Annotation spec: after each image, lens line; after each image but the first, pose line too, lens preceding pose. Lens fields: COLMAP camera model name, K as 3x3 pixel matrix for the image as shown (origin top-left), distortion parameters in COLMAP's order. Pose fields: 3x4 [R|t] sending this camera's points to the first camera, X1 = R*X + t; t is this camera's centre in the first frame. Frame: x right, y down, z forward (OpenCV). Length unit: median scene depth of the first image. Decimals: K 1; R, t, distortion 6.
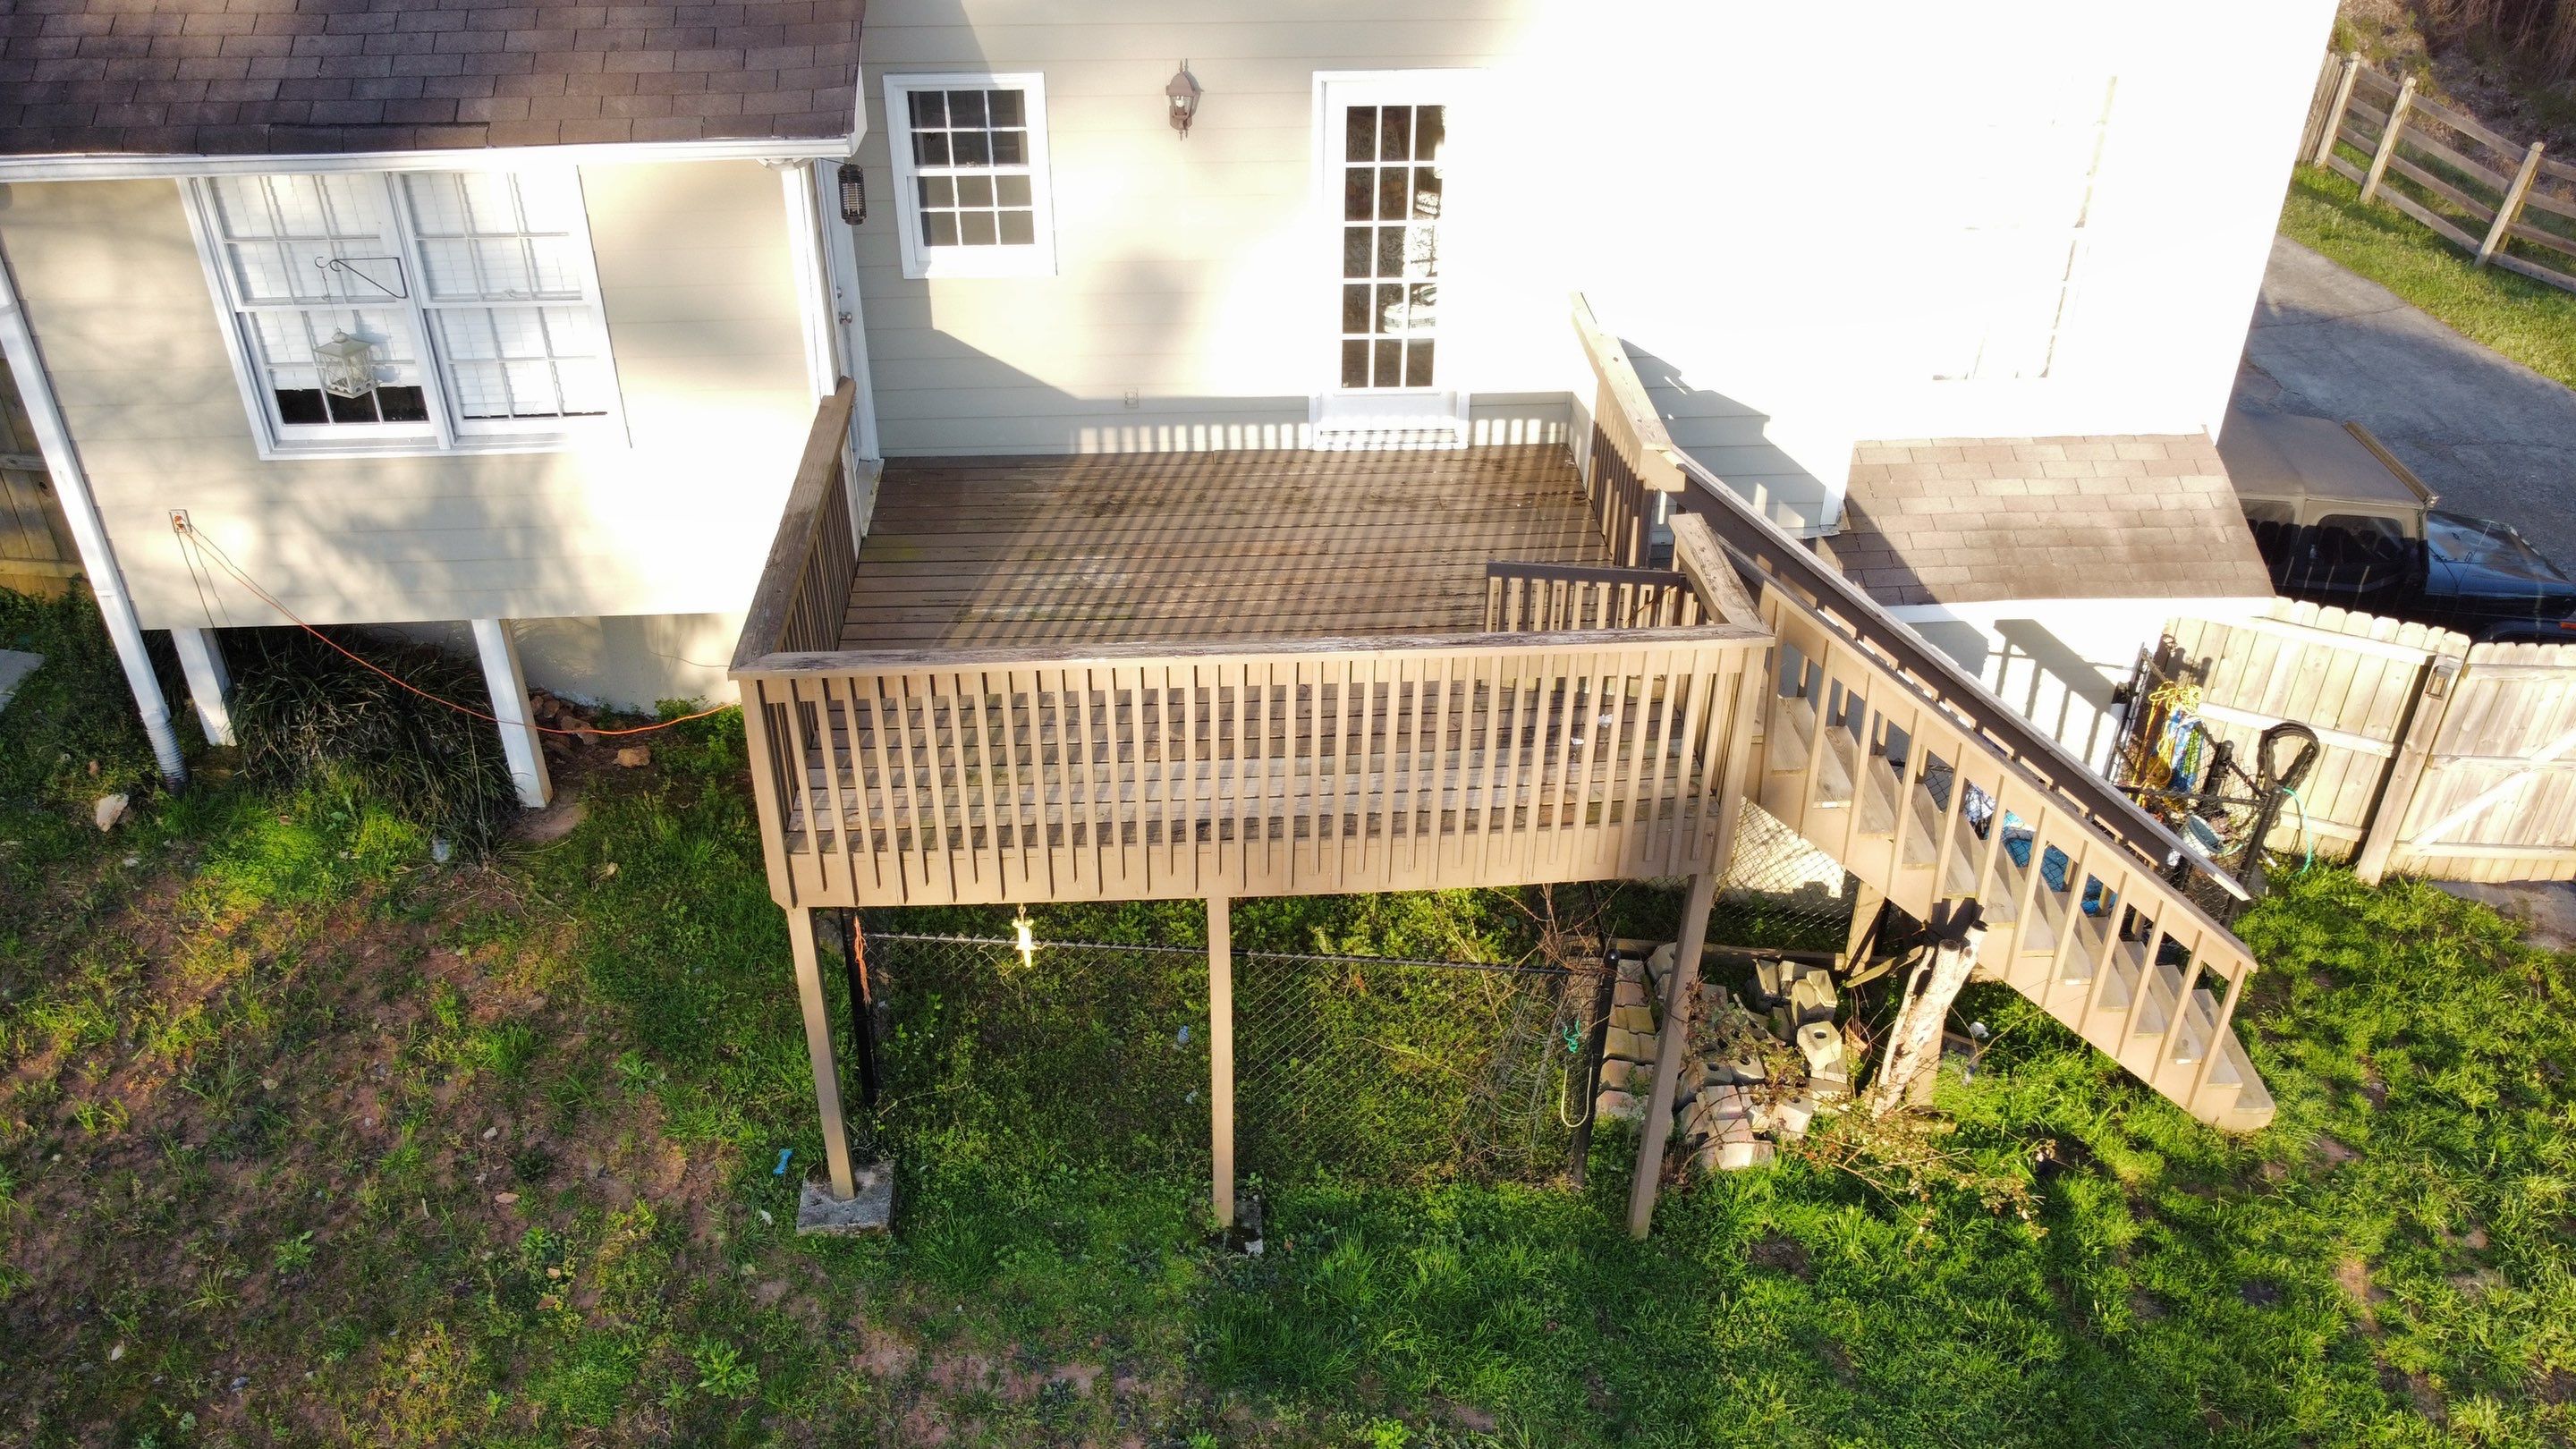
lens RADIAL K [[1960.3, 0, 1292.2], [0, 1960.3, 712.7], [0, 0, 1]] dist [0.007777, -0.014655]
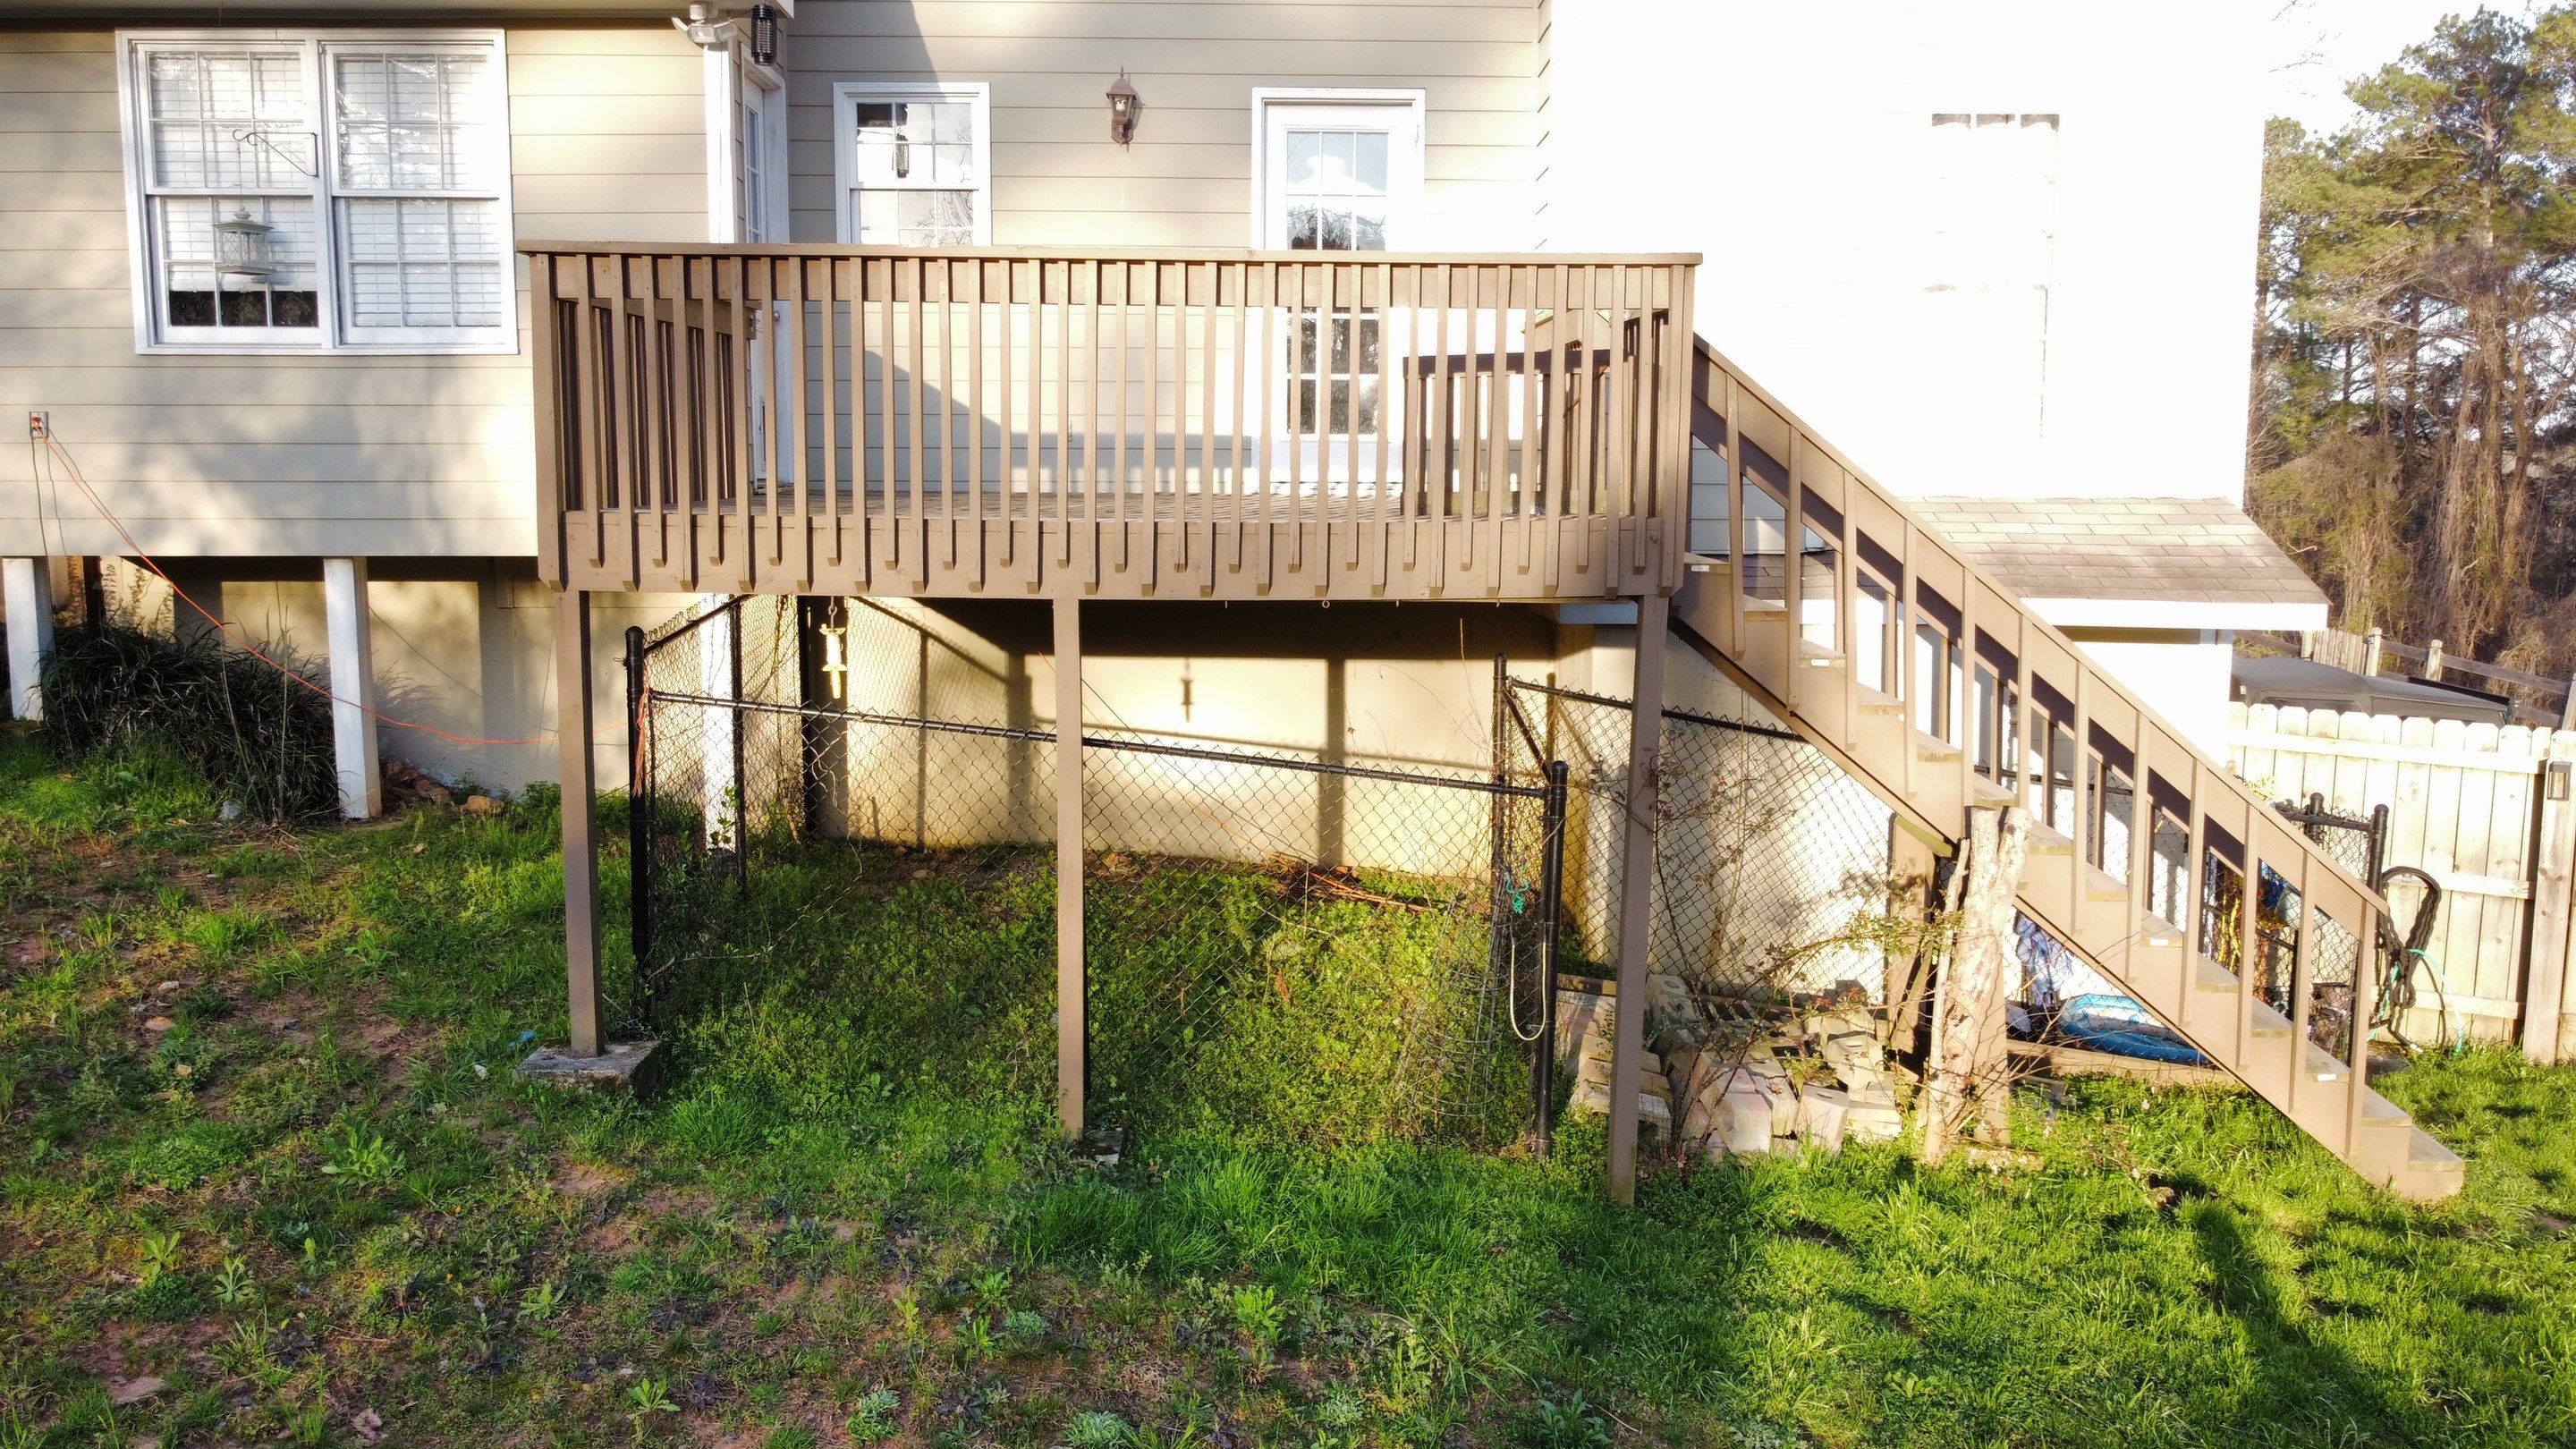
lens RADIAL K [[1960.3, 0, 1290.6], [0, 1960.3, 711.8], [0, 0, 1]] dist [0.007777, -0.014655]
pose [[0.998885, 0.004377, -0.047014, 0.078392], [-0.024260, 0.901788, -0.431497, 0.399104], [0.040508, 0.432156, 0.900889, 0.217104]]
